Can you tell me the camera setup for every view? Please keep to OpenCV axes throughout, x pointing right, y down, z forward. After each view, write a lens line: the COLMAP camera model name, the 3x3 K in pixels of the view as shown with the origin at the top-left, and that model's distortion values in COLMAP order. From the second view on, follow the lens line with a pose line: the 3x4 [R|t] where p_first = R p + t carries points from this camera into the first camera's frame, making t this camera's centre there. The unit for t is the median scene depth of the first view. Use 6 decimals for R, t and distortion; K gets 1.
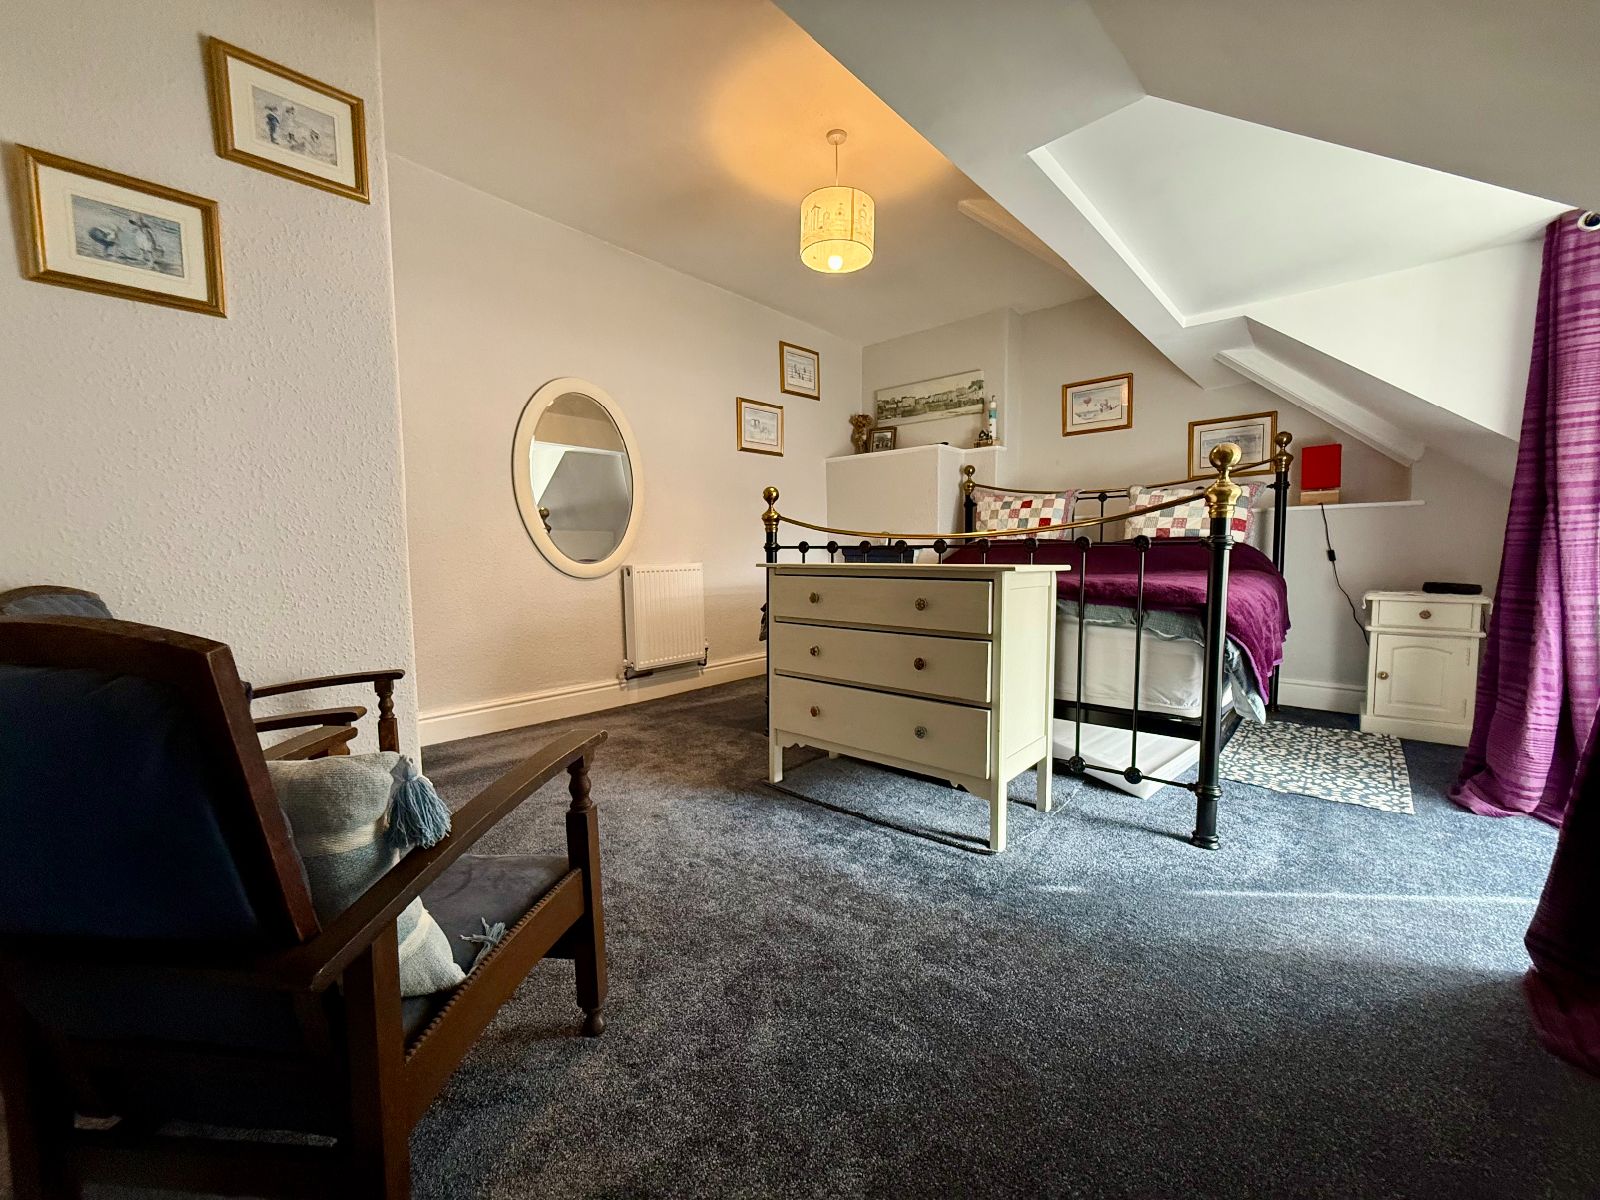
lens RADIAL K [[629.7, 0, 800.0], [0, 629.7, 600.0], [0, 0, 1]] dist [-0.003198, 0.000115]
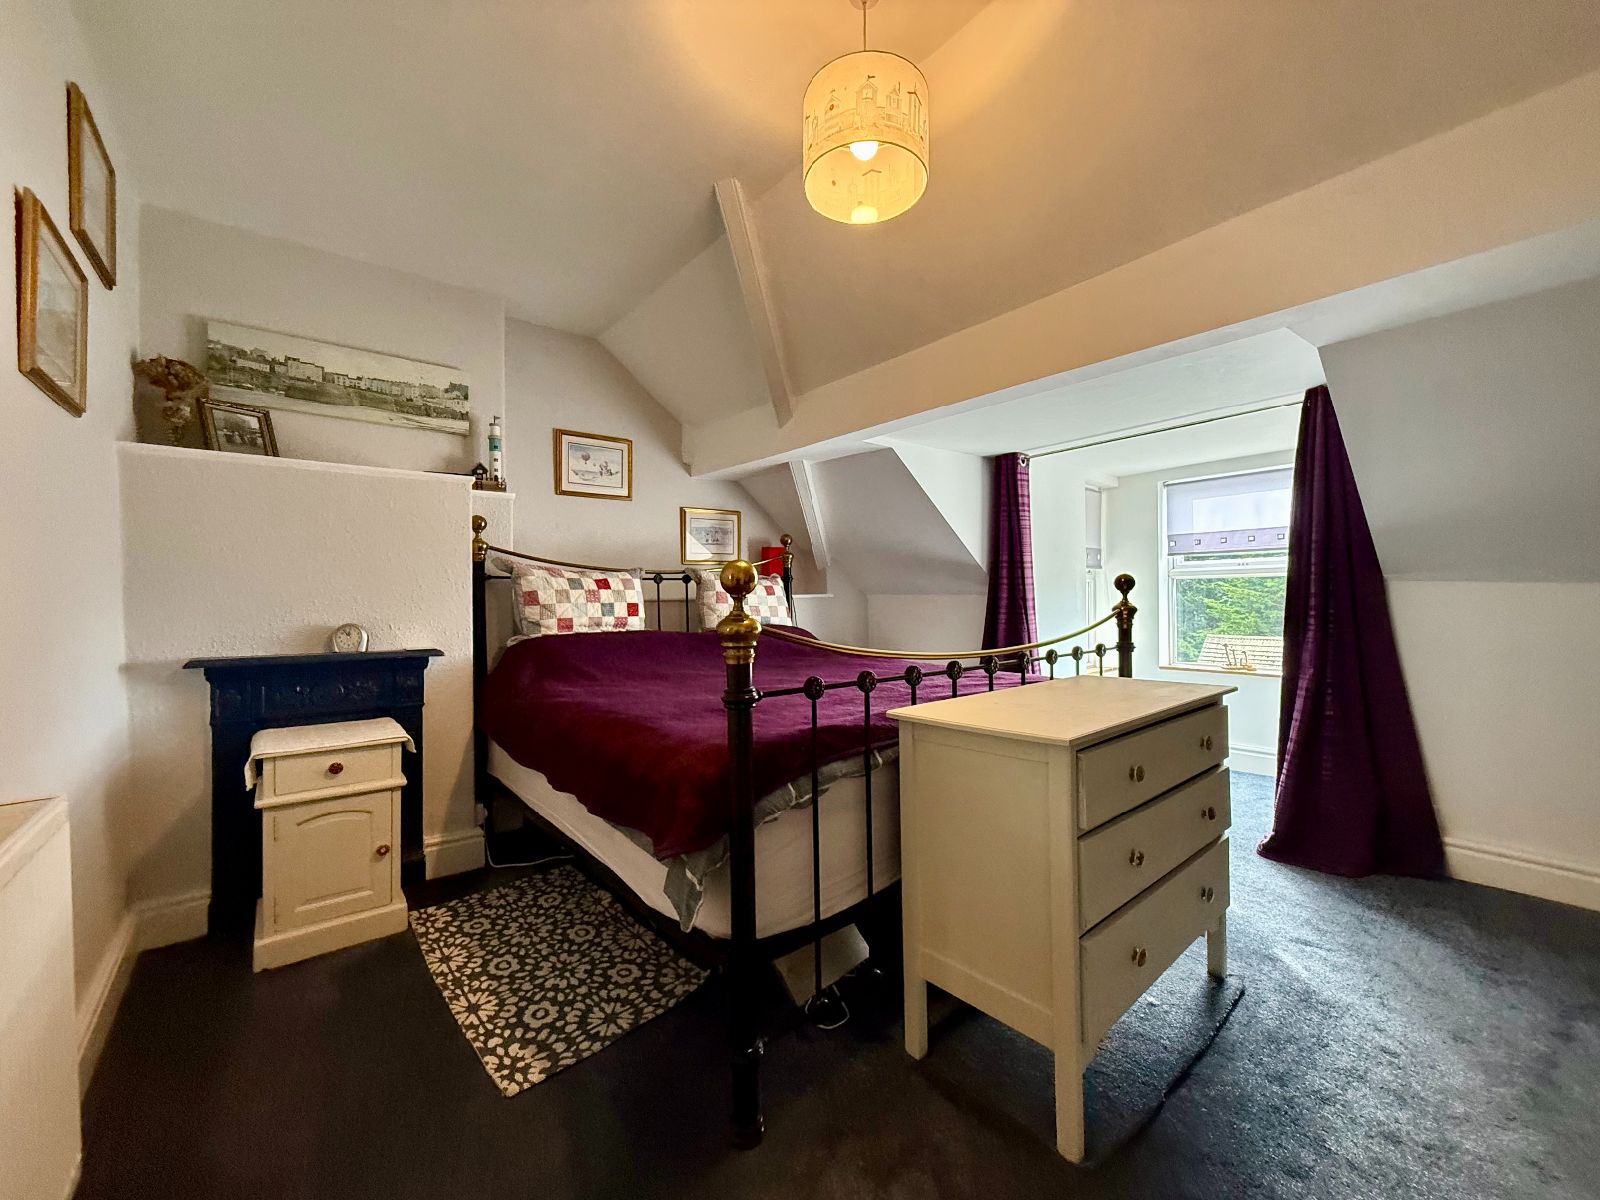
lens RADIAL K [[629.7, 0, 800.0], [0, 629.7, 600.0], [0, 0, 1]] dist [-0.003198, 0.000115]
pose [[0.159880, -0.005748, 0.987120, -0.307268], [0.086055, 0.996257, -0.008136, -0.096804], [-0.983378, 0.086247, 0.159776, 0.590604]]
